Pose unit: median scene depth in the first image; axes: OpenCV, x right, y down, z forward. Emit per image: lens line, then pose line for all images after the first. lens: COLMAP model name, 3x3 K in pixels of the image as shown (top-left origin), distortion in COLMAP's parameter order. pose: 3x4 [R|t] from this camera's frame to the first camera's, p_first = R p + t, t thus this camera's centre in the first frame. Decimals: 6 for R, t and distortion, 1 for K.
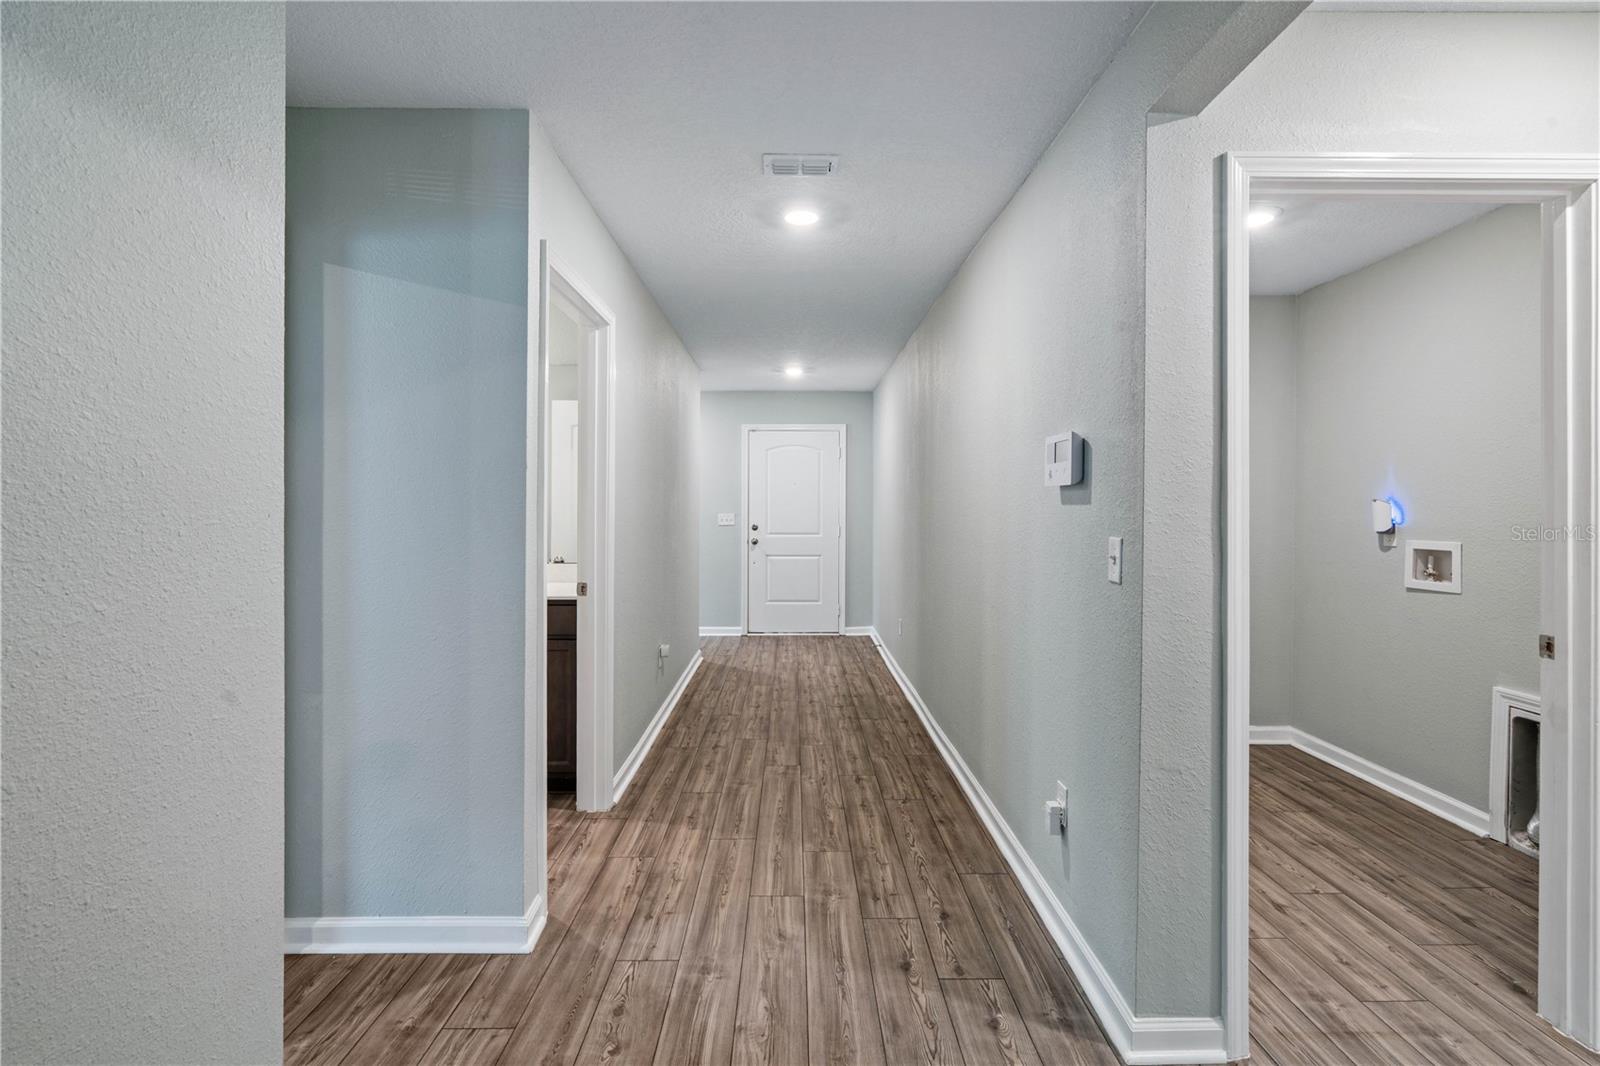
lens RADIAL K [[728.6, 0, 799.6], [0, 728.6, 521.6], [0, 0, 1]] dist [-0.001687, -0.000468]
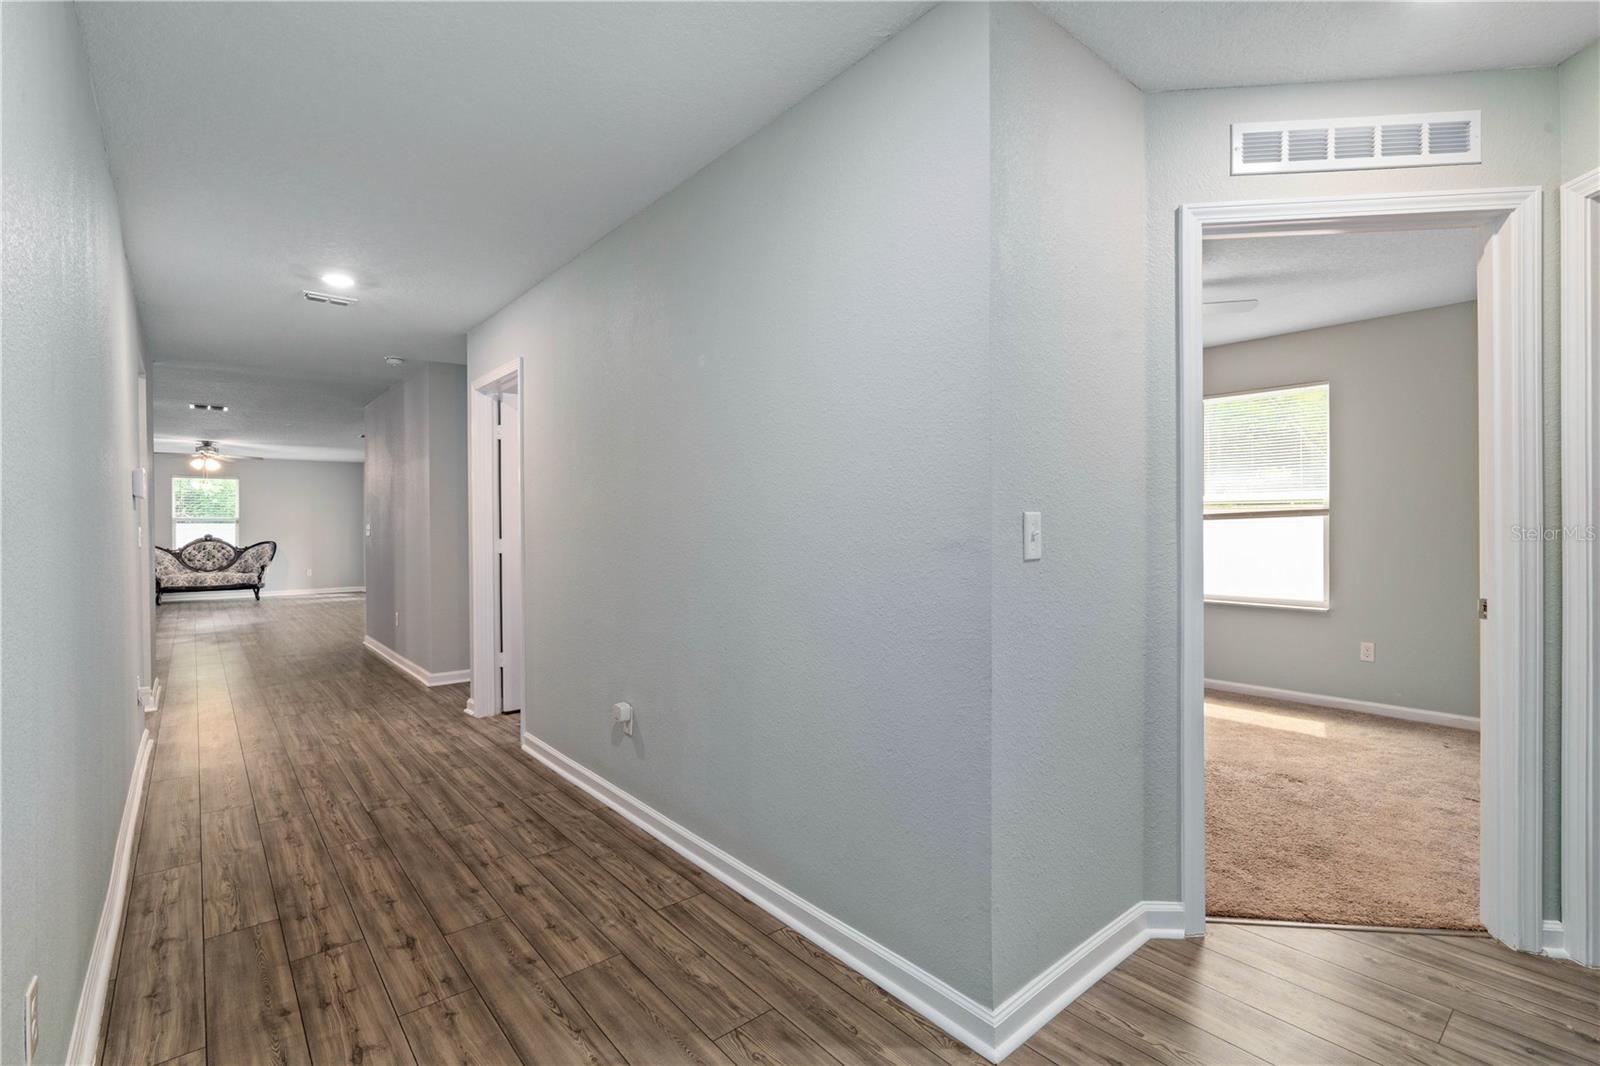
lens RADIAL K [[728.6, 0, 805.2], [0, 728.6, 529.2], [0, 0, 1]] dist [-0.001687, -0.000468]
pose [[-0.770051, 0.005859, -0.637955, 0.157240], [-0.008143, 0.999786, 0.019012, -0.014987], [0.637930, 0.019835, -0.769839, 2.108379]]
